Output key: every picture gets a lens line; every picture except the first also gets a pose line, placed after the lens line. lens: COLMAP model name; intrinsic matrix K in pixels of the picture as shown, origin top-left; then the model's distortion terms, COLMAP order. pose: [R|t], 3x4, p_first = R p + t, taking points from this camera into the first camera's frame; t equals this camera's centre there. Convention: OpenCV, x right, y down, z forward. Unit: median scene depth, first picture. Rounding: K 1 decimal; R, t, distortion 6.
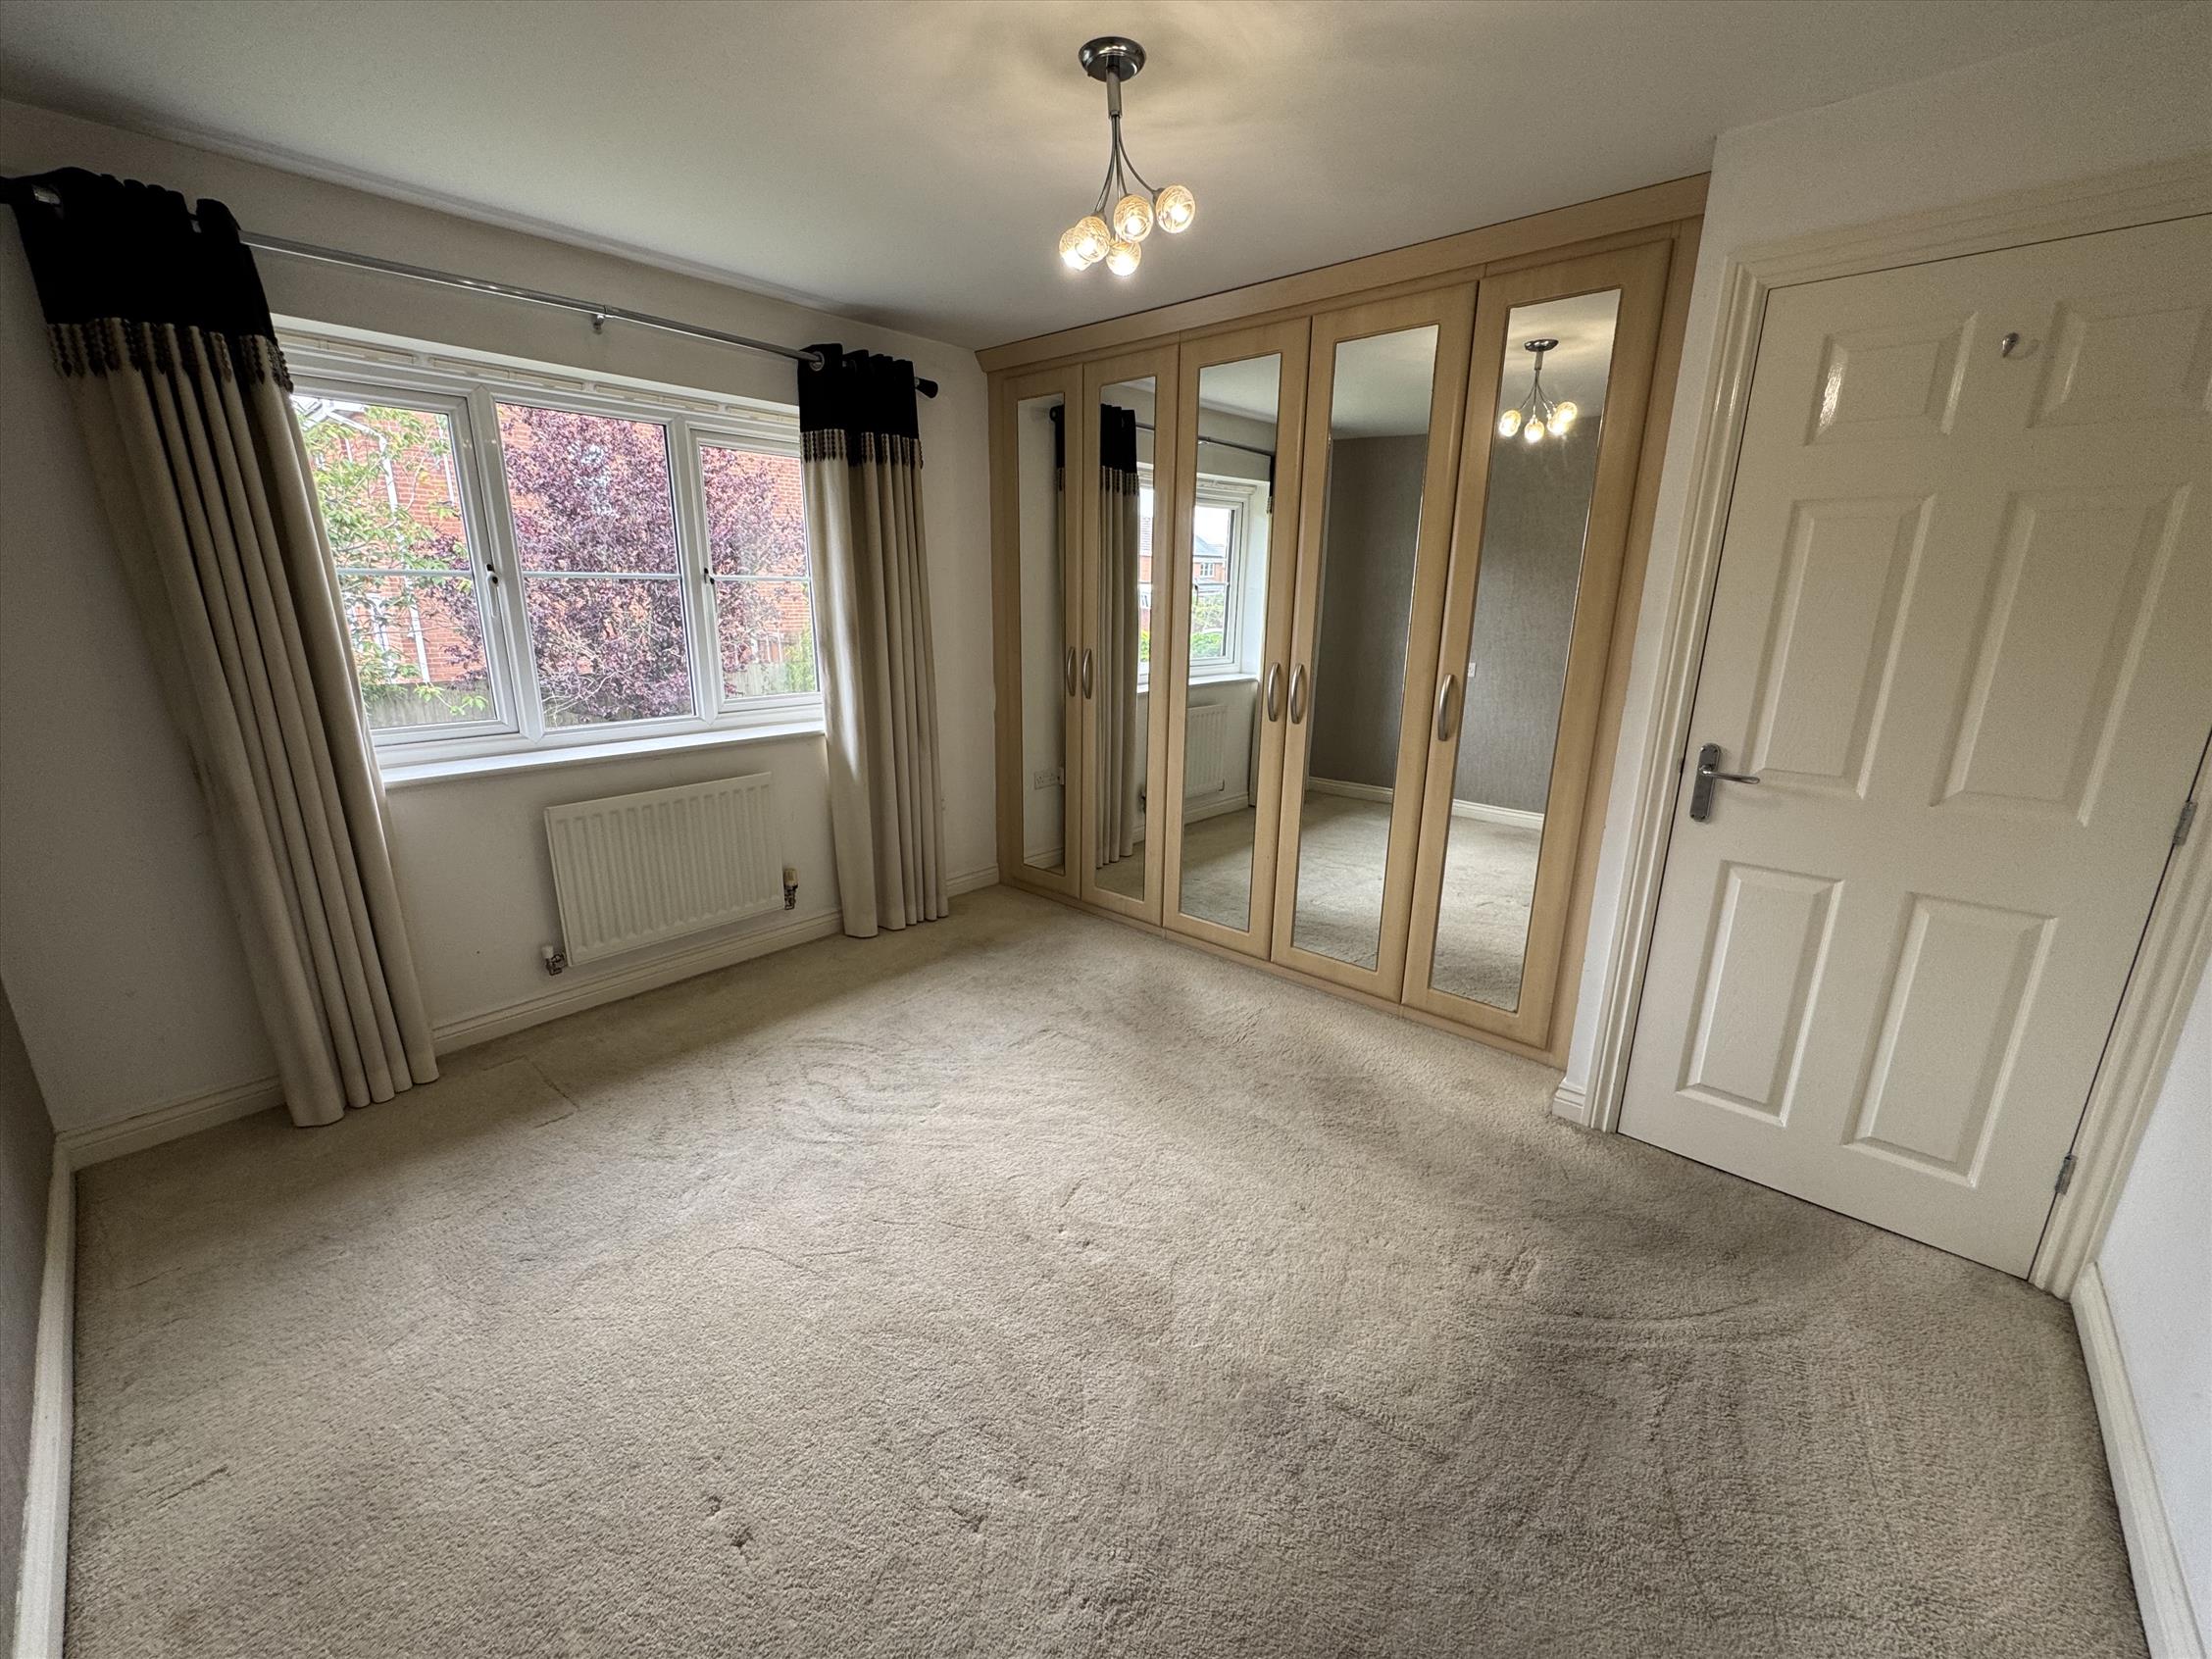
lens RADIAL K [[885.4, 0, 1100.5], [0, 885.4, 825.5], [0, 0, 1]] dist [0.000407, 0.000219]
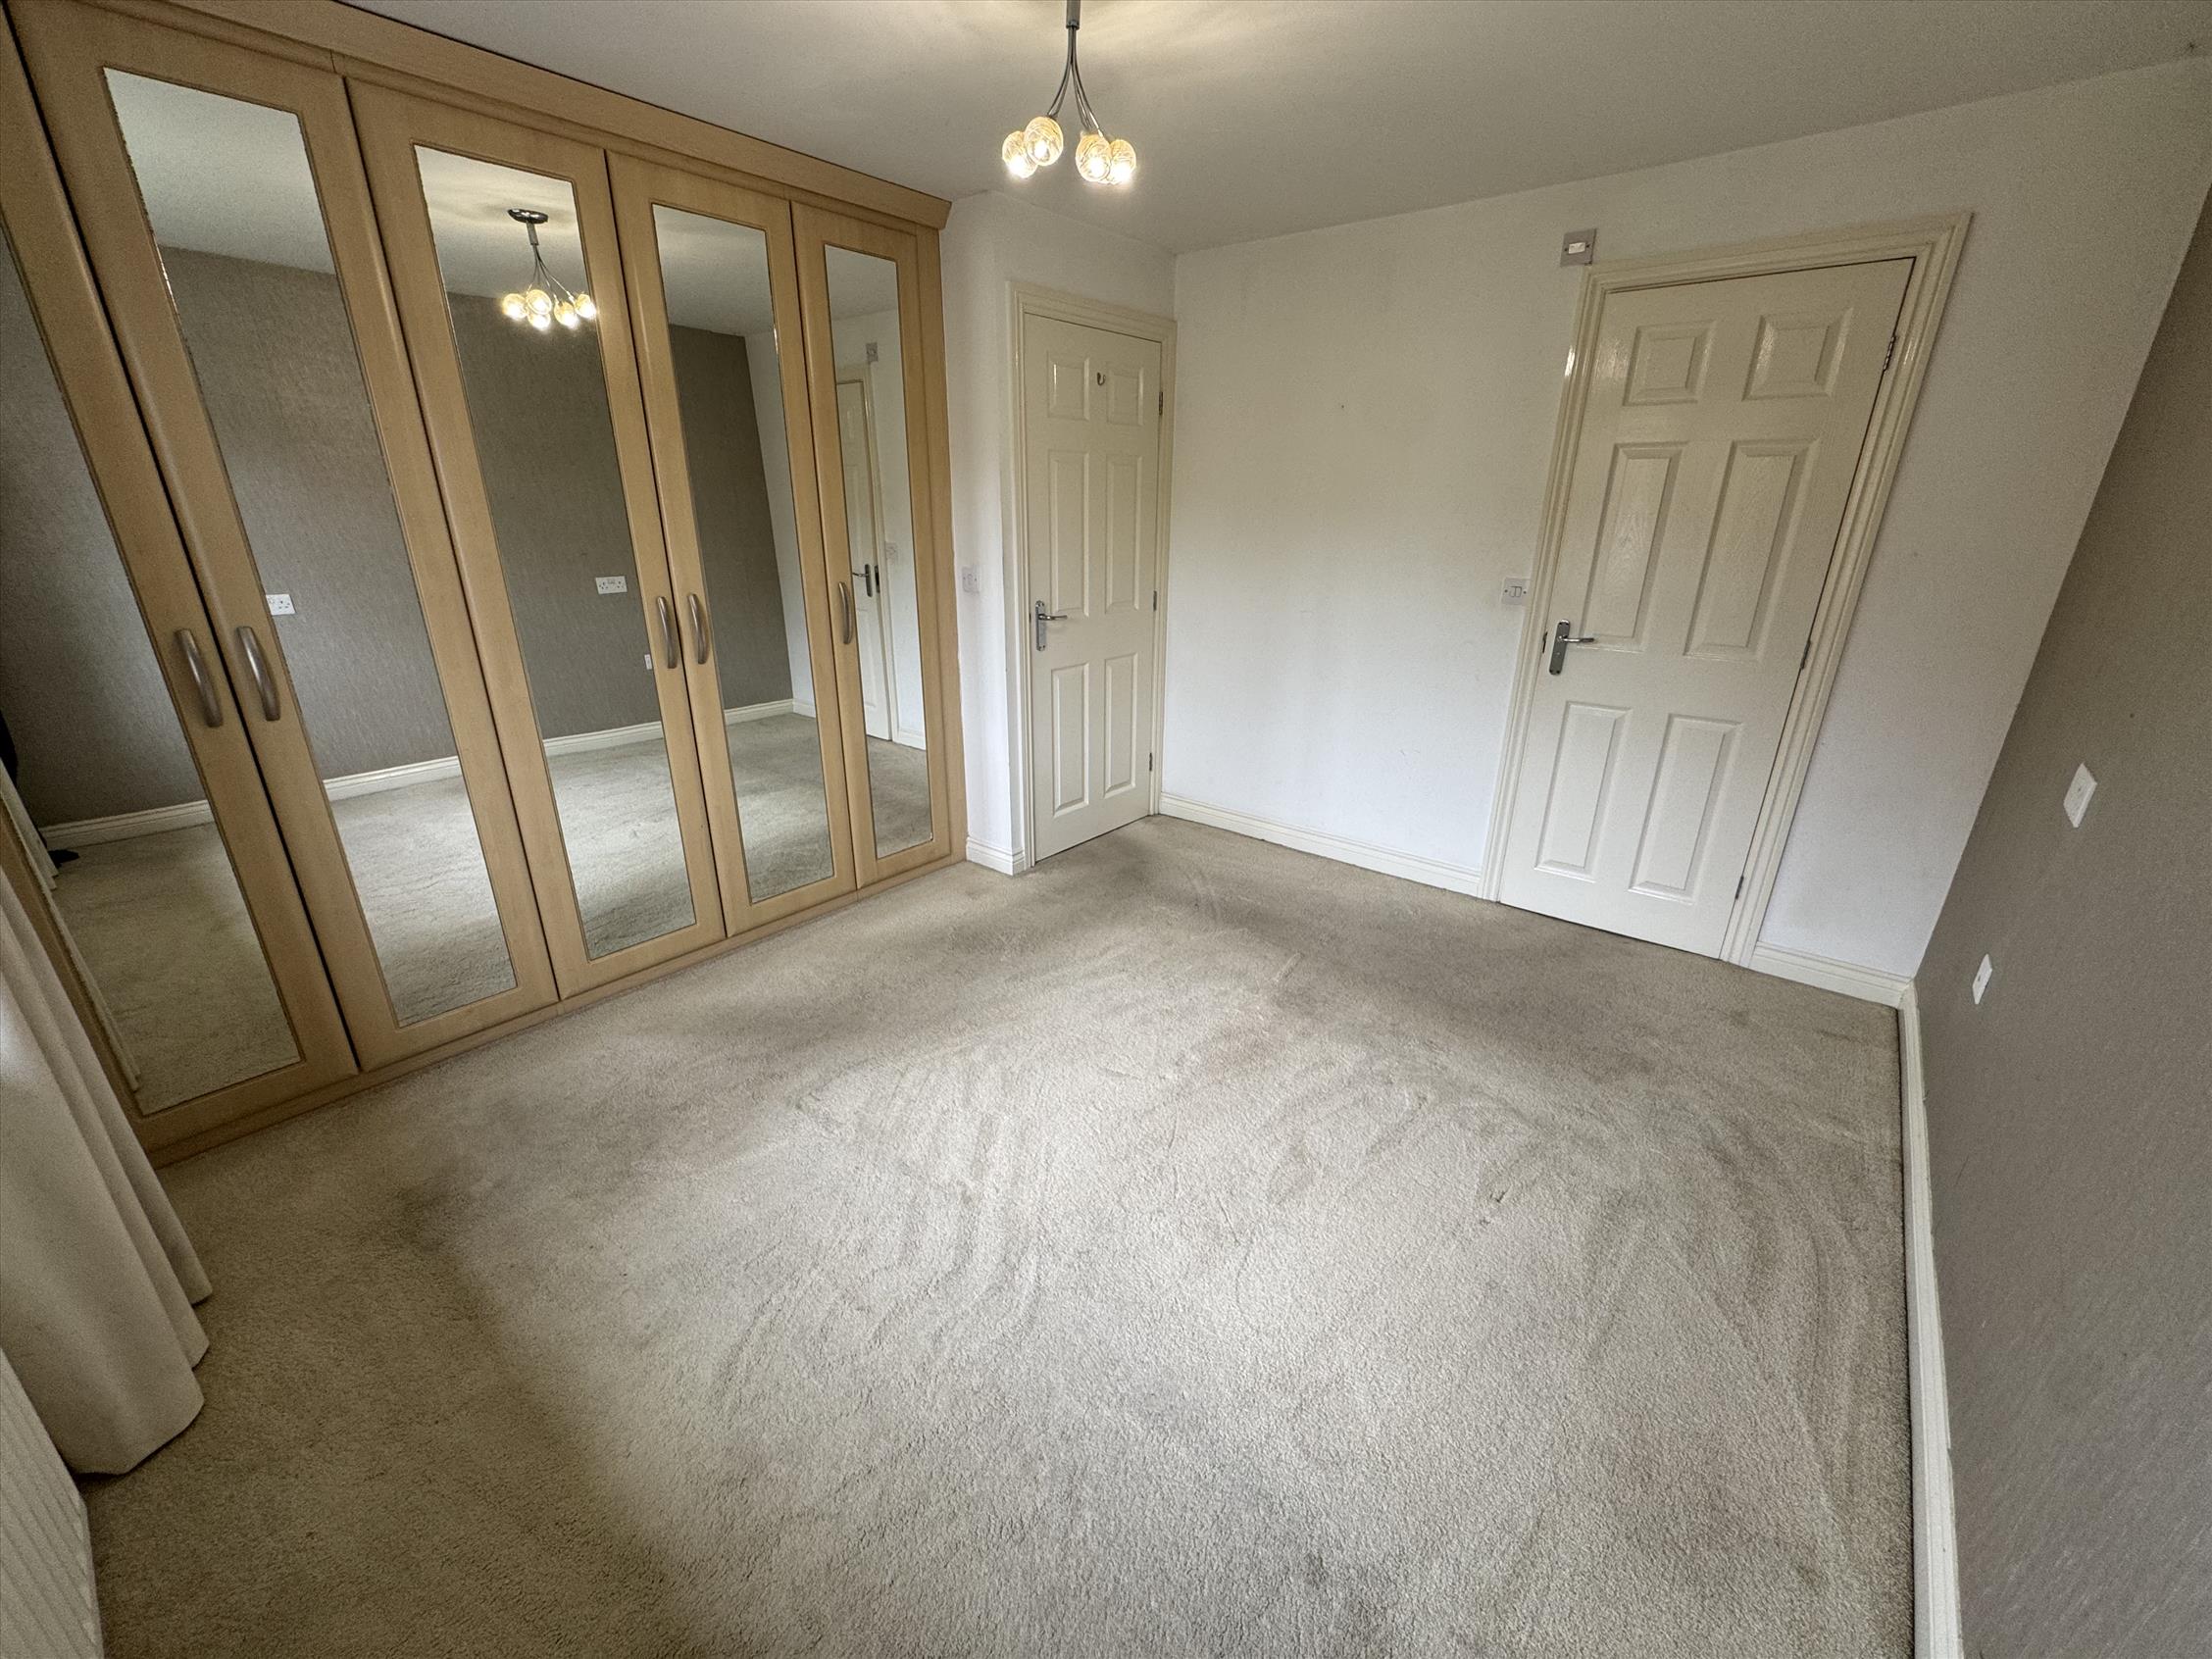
lens RADIAL K [[890.9, 0, 1100.9], [0, 890.9, 816.2], [0, 0, 1]] dist [0.021530, 0.000124]
pose [[-0.032151, -0.346976, 0.937323, -0.721333], [0.253954, 0.904194, 0.343424, -0.197108], [-0.966682, 0.249078, 0.059045, 0.654948]]
